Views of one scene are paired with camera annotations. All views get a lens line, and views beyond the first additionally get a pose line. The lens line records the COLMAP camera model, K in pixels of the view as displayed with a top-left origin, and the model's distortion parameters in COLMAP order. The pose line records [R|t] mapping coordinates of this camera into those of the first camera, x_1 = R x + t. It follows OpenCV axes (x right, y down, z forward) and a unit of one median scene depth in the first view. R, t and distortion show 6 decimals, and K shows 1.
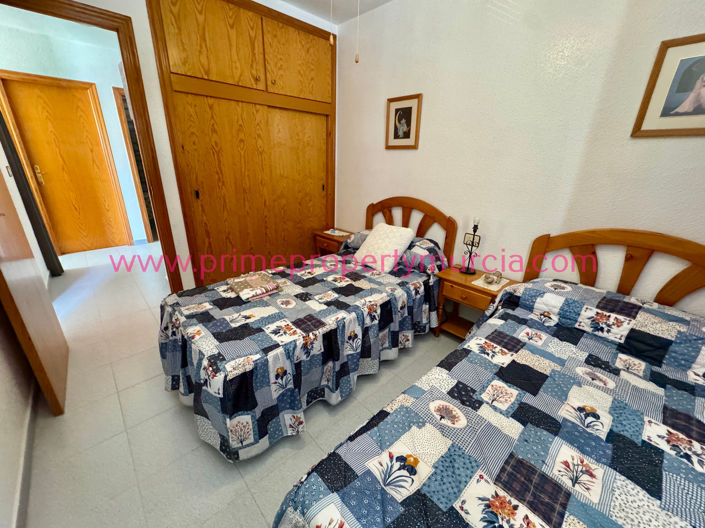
lens RADIAL K [[282.4, 0, 351.6], [0, 282.4, 260.0], [0, 0, 1]] dist [-0.000963, -0.000327]
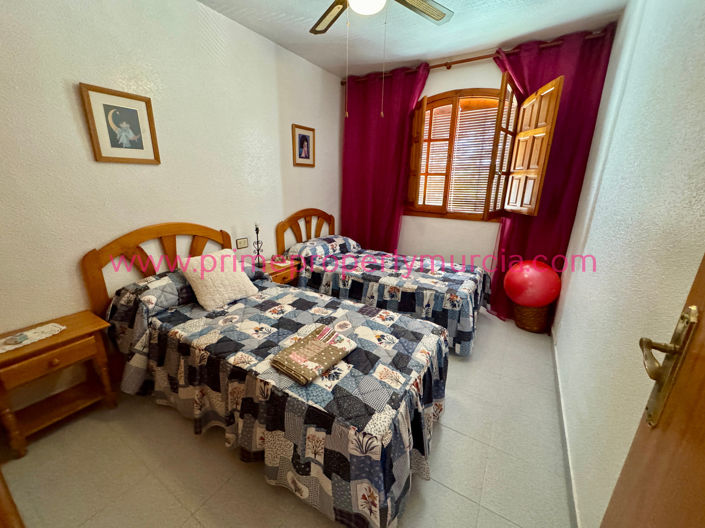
lens RADIAL K [[282.4, 0, 351.6], [0, 282.4, 260.0], [0, 0, 1]] dist [-0.000963, -0.000327]
pose [[-0.255380, -0.295932, 0.920438, -0.925794], [0.299267, 0.881057, 0.366303, -0.349629], [-0.919359, 0.369003, -0.136441, 0.871171]]
